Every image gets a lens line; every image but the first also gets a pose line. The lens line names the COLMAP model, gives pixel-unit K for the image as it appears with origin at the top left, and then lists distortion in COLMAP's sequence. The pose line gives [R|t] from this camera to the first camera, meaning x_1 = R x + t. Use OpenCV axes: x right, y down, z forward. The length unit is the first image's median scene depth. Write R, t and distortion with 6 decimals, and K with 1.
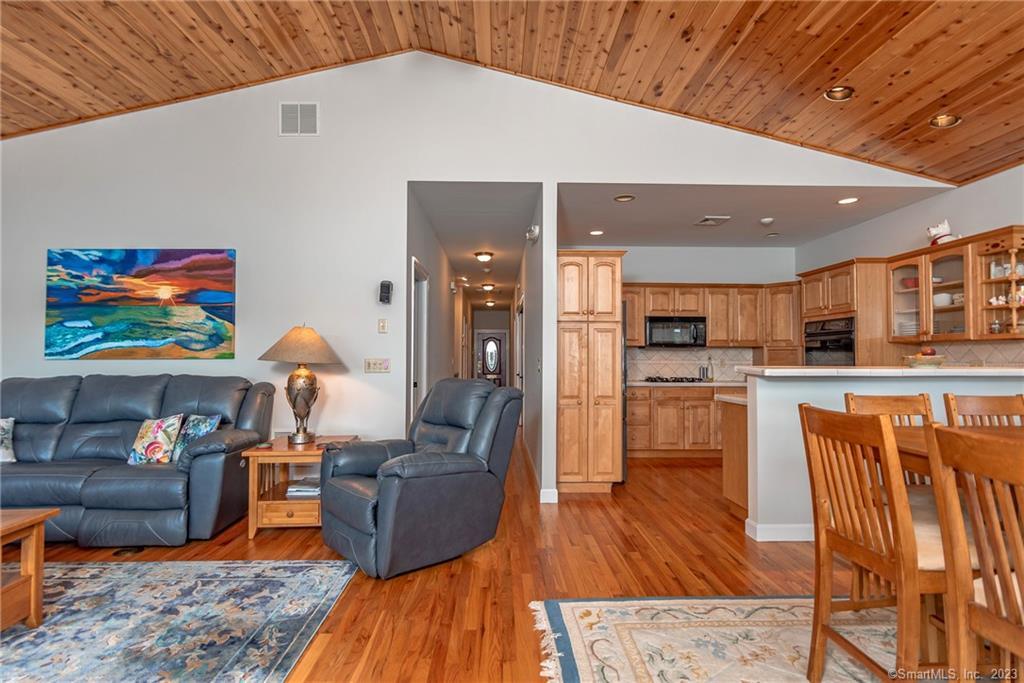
lens RADIAL K [[497.0, 0, 498.4], [0, 497.0, 345.1], [0, 0, 1]] dist [-0.000036, 0.002789]
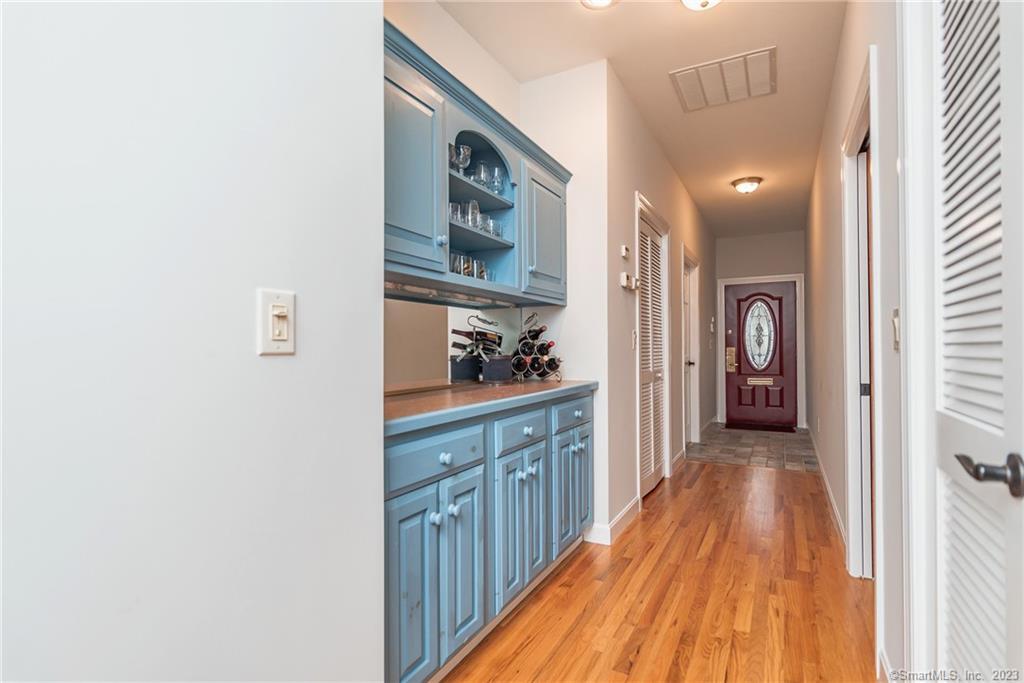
lens RADIAL K [[497.0, 0, 507.0], [0, 497.0, 343.9], [0, 0, 1]] dist [-0.000036, 0.002789]
pose [[0.876407, -0.009205, -0.481483, 0.002426], [0.013855, 0.999885, 0.006103, 0.024458], [0.481371, -0.012020, 0.876434, 0.488192]]
